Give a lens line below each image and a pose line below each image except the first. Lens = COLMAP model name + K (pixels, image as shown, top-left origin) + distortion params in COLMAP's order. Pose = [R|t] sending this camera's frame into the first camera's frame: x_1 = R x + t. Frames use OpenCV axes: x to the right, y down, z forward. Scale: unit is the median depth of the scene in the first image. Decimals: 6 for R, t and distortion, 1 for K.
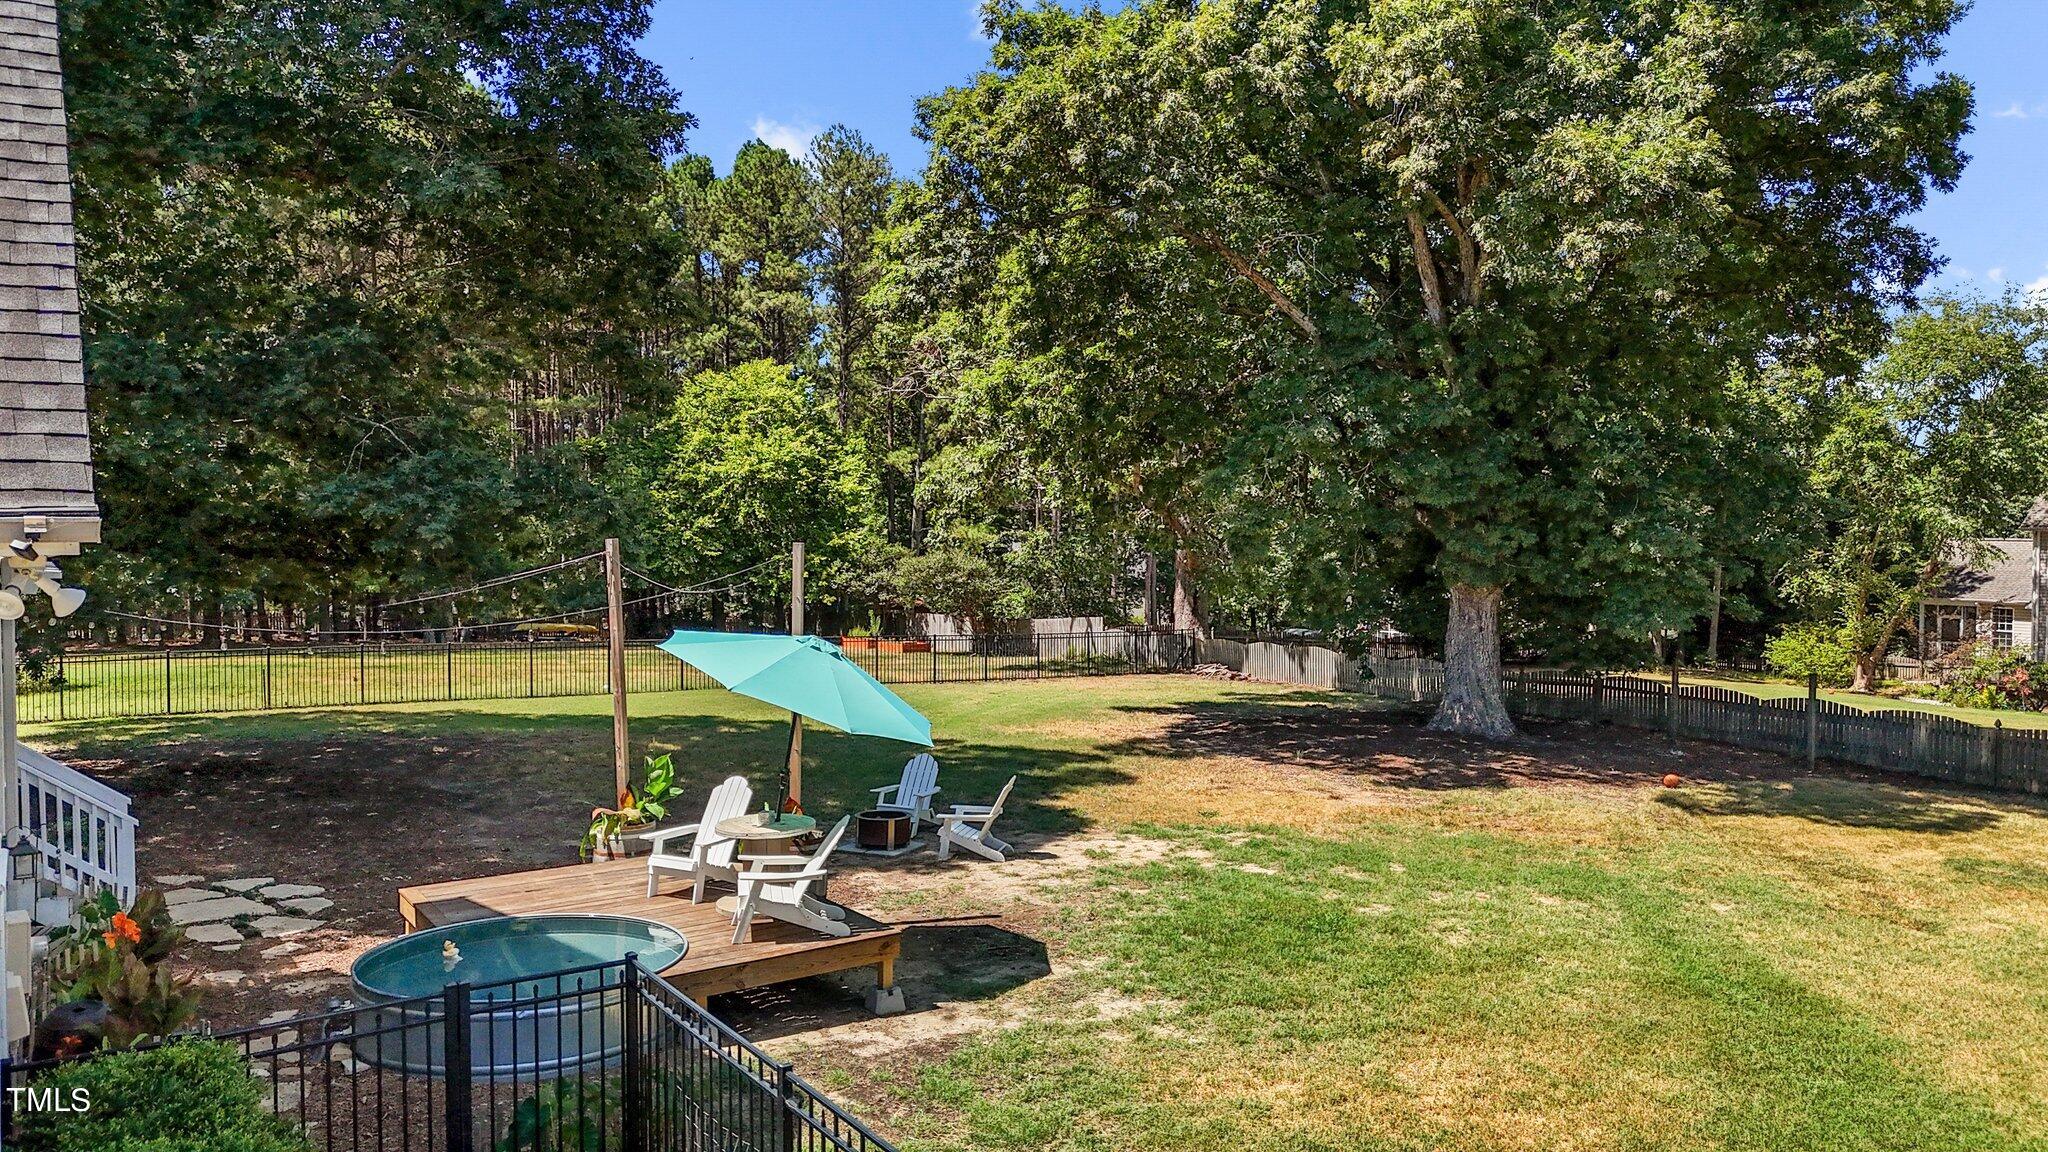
lens RADIAL K [[1528.3, 0, 1025.2], [0, 1528.3, 605.0], [0, 0, 1]] dist [0.052804, 0.001869]
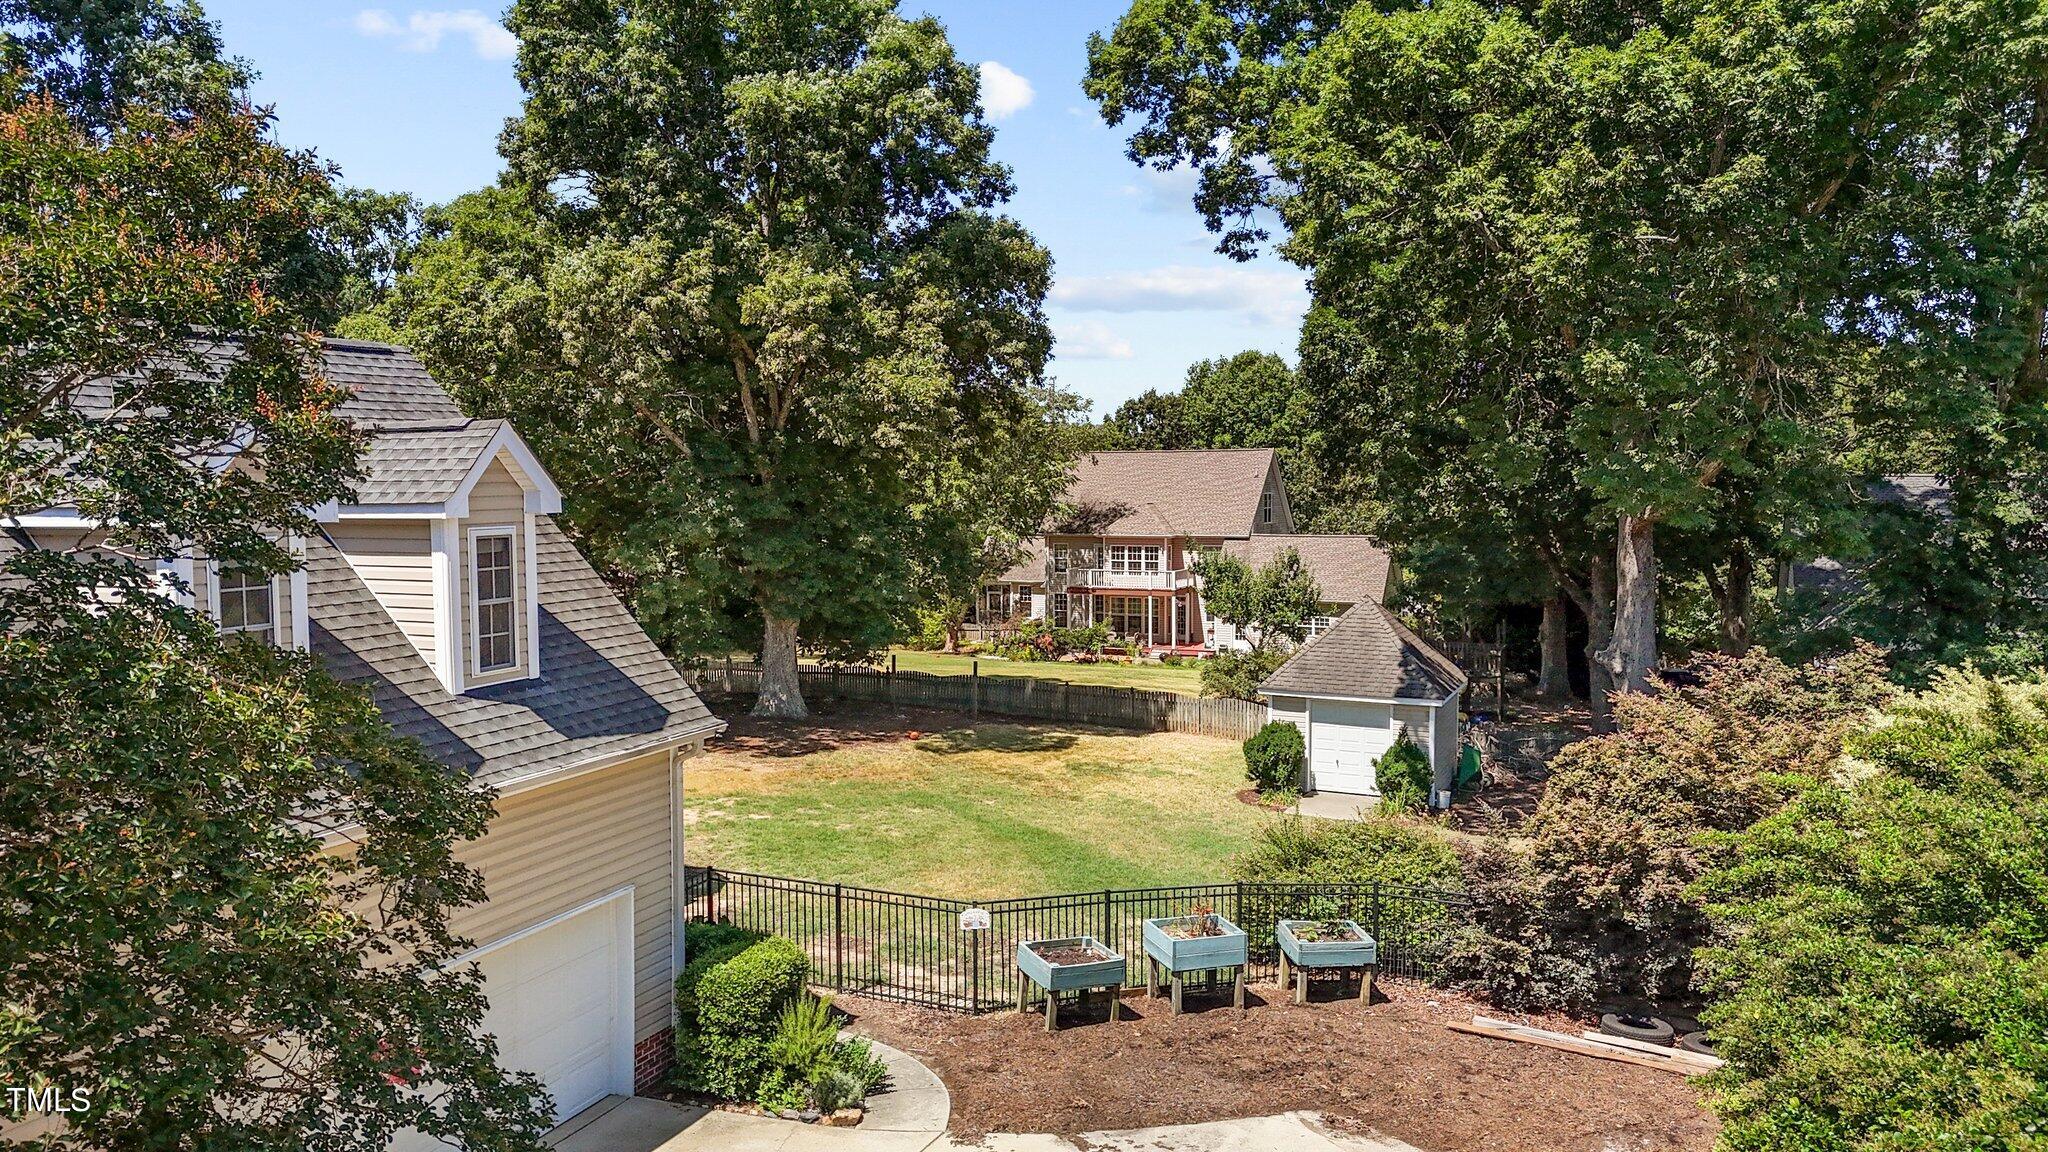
lens RADIAL K [[1500.1, 0, 1050.9], [0, 1500.1, 565.5], [0, 0, 1]] dist [0.072160, -0.047161]
pose [[0.823349, -0.030703, 0.566705, -0.361882], [0.031196, 0.999474, 0.008826, -0.076138], [-0.566678, 0.010412, 0.823874, -0.395999]]
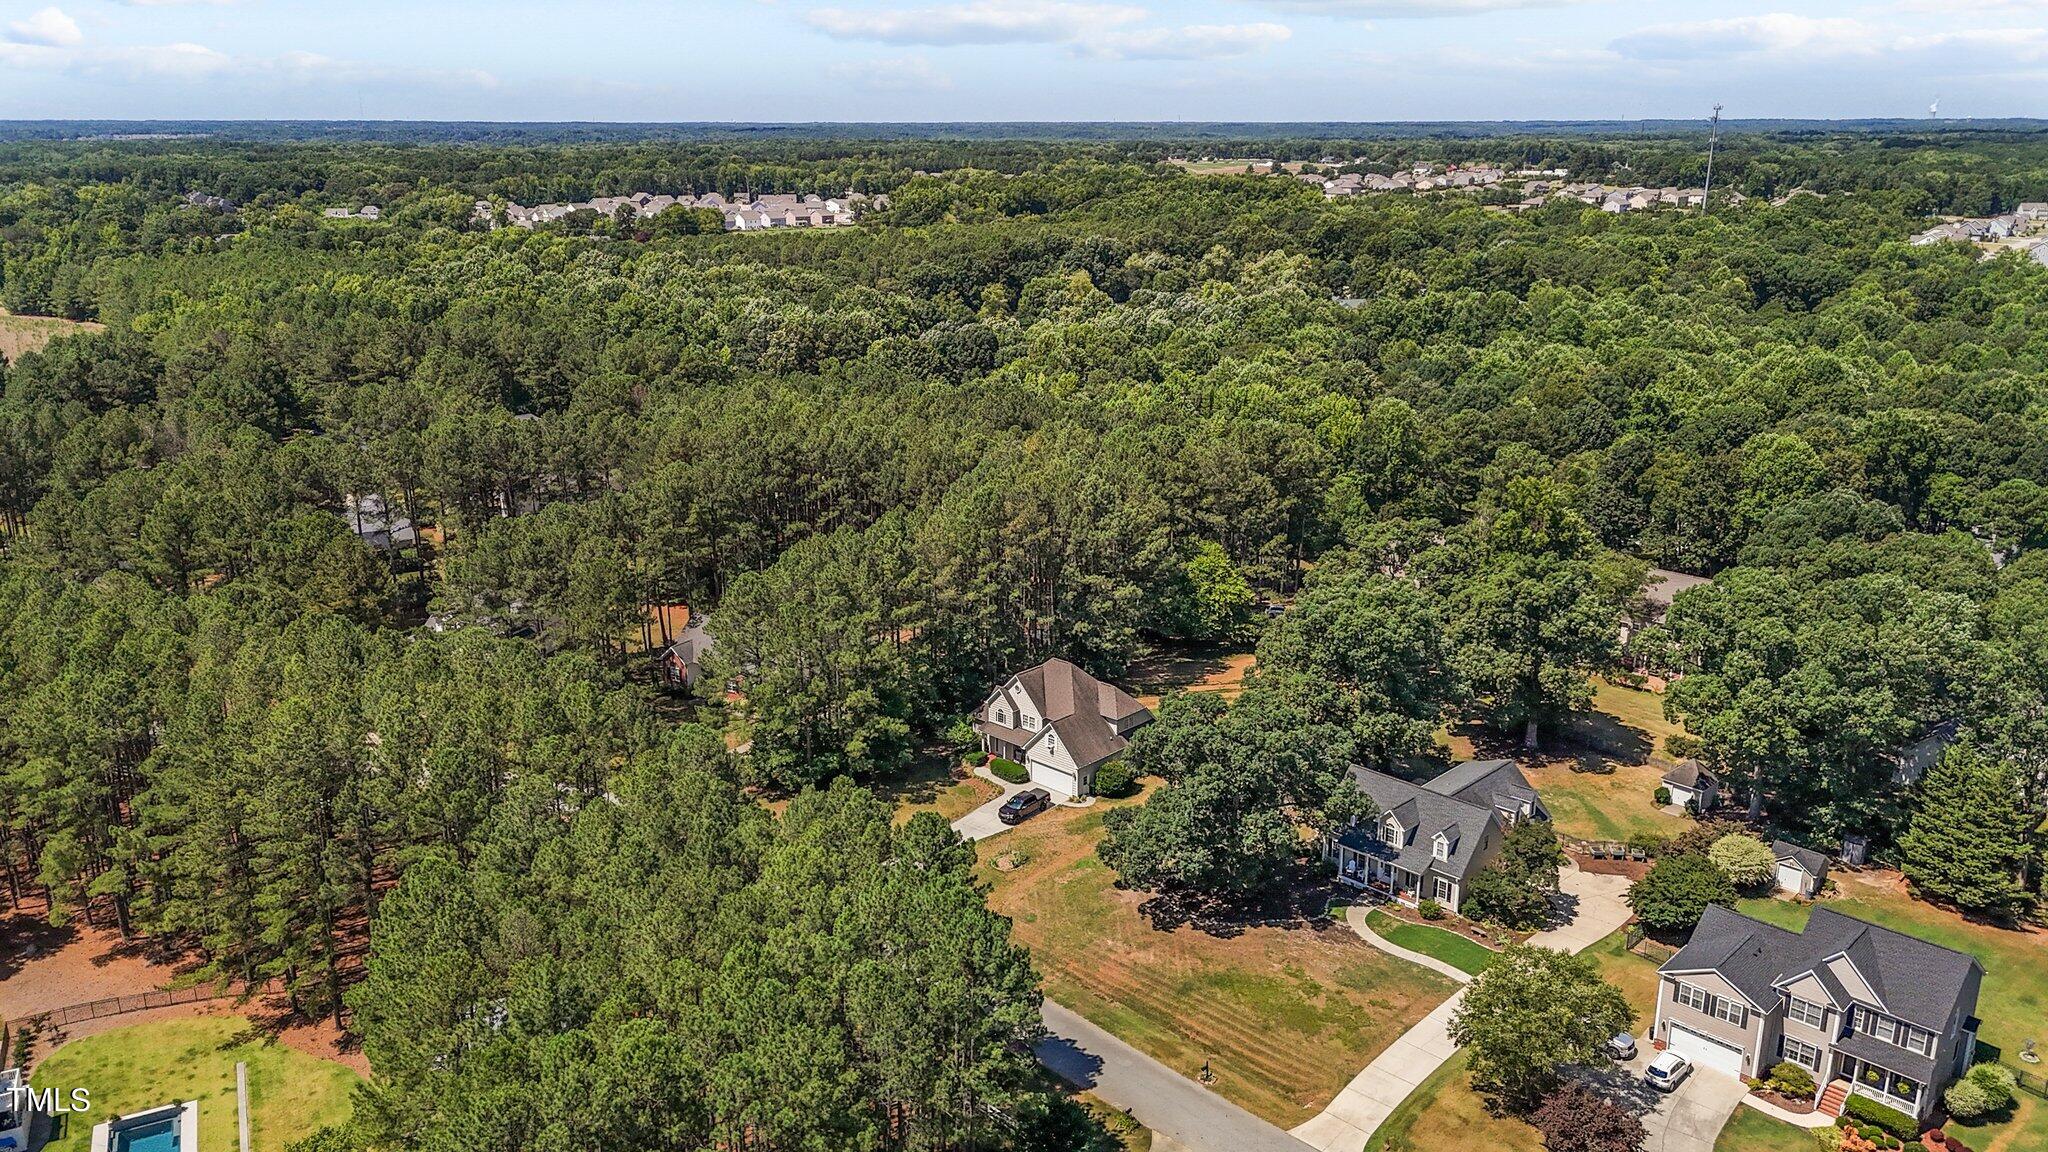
lens RADIAL K [[1535.1, 0, 1024.0], [0, 1535.1, 576.0], [0, 0, 1]] dist [0.030277, -0.006317]
pose [[0.980026, -0.056016, 0.190815, -2.885806], [0.012173, 0.974609, 0.223583, -2.039486], [-0.198494, -0.216794, 0.955824, -4.341687]]
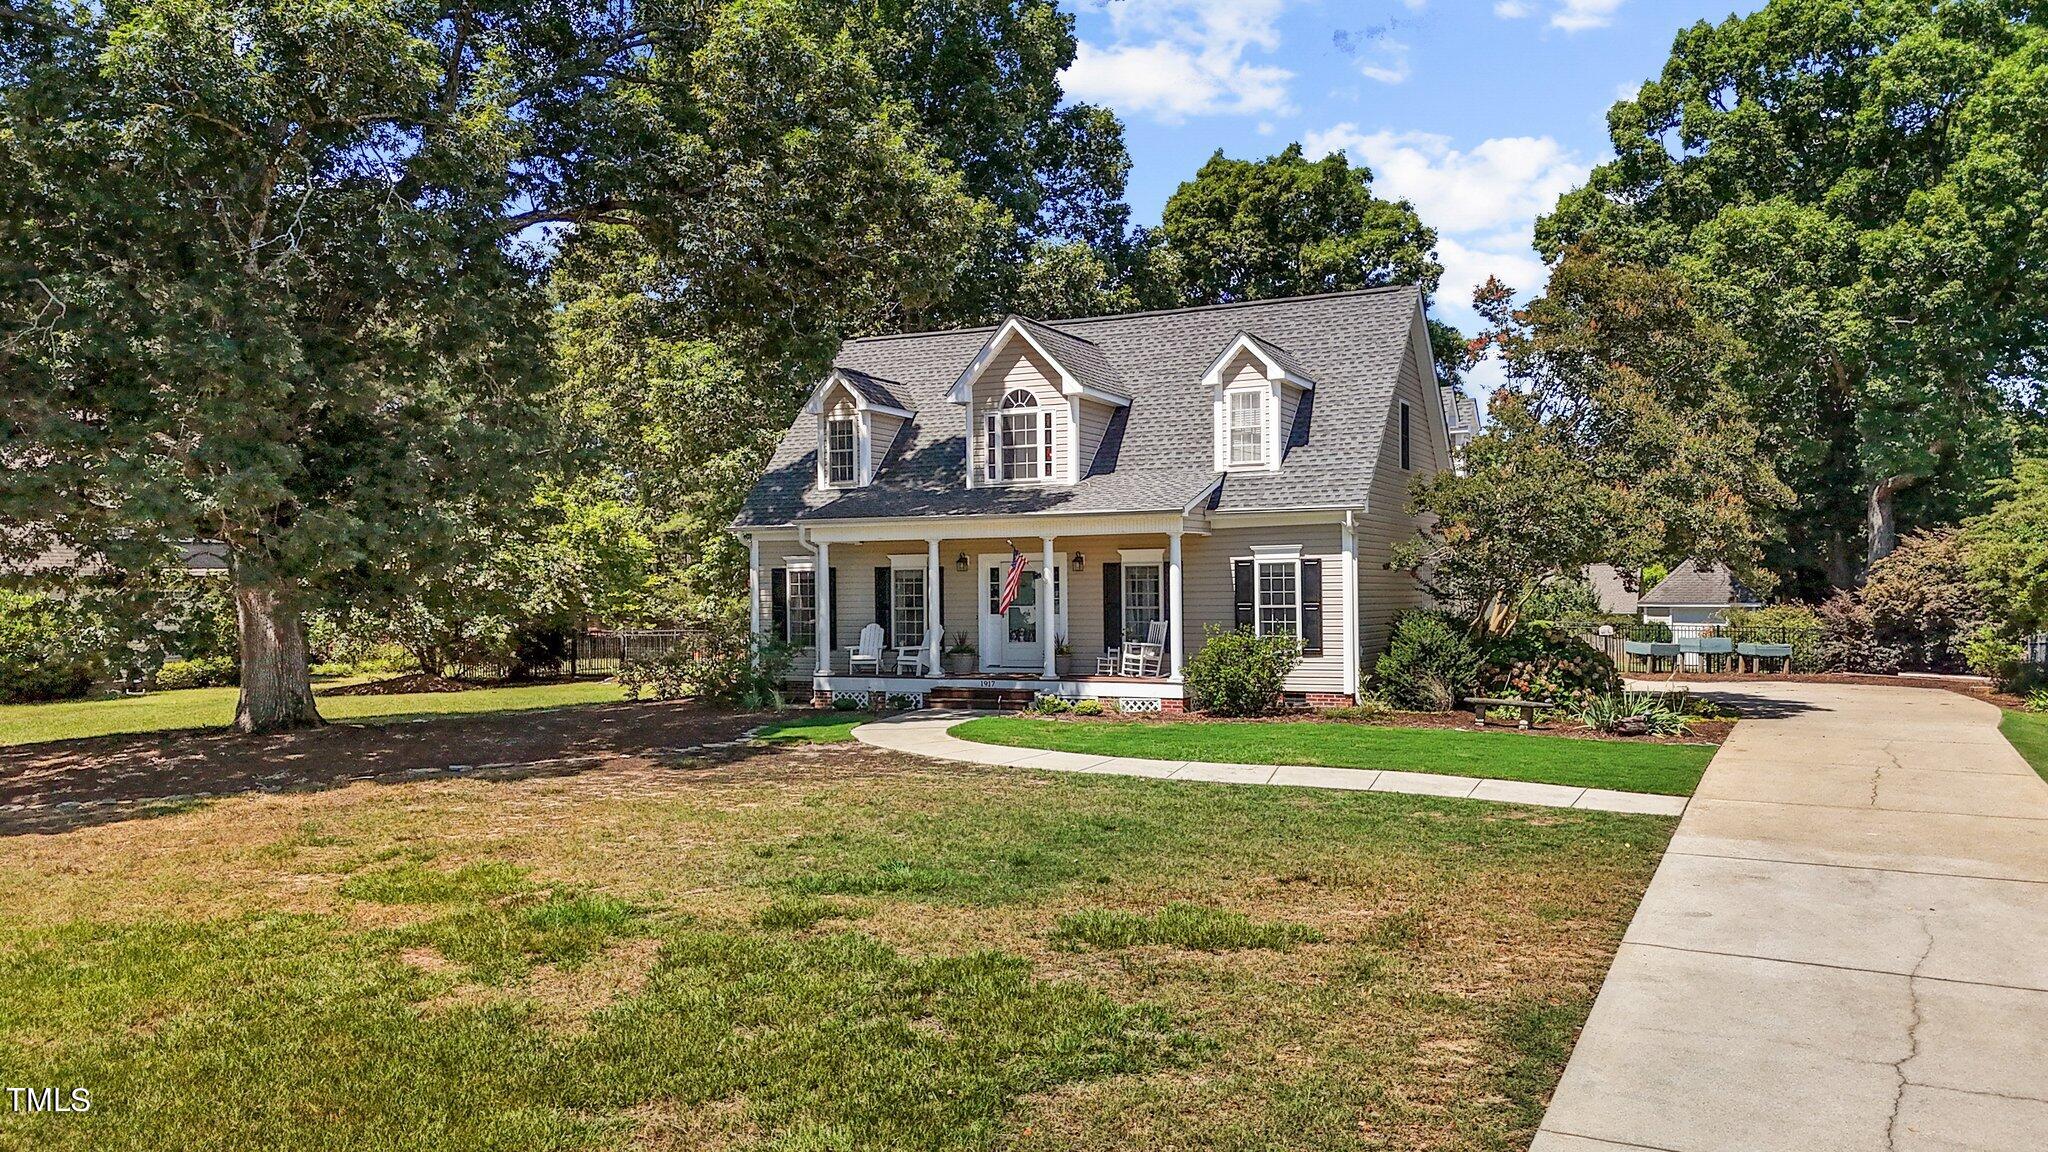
lens RADIAL K [[1535.1, 0, 1024.0], [0, 1535.1, 576.0], [0, 0, 1]] dist [0.030277, -0.006317]
pose [[0.870504, -0.001597, 0.492159, -1.348503], [0.036389, 0.997467, -0.061126, 0.120693], [-0.490815, 0.071120, 0.868356, -0.911739]]
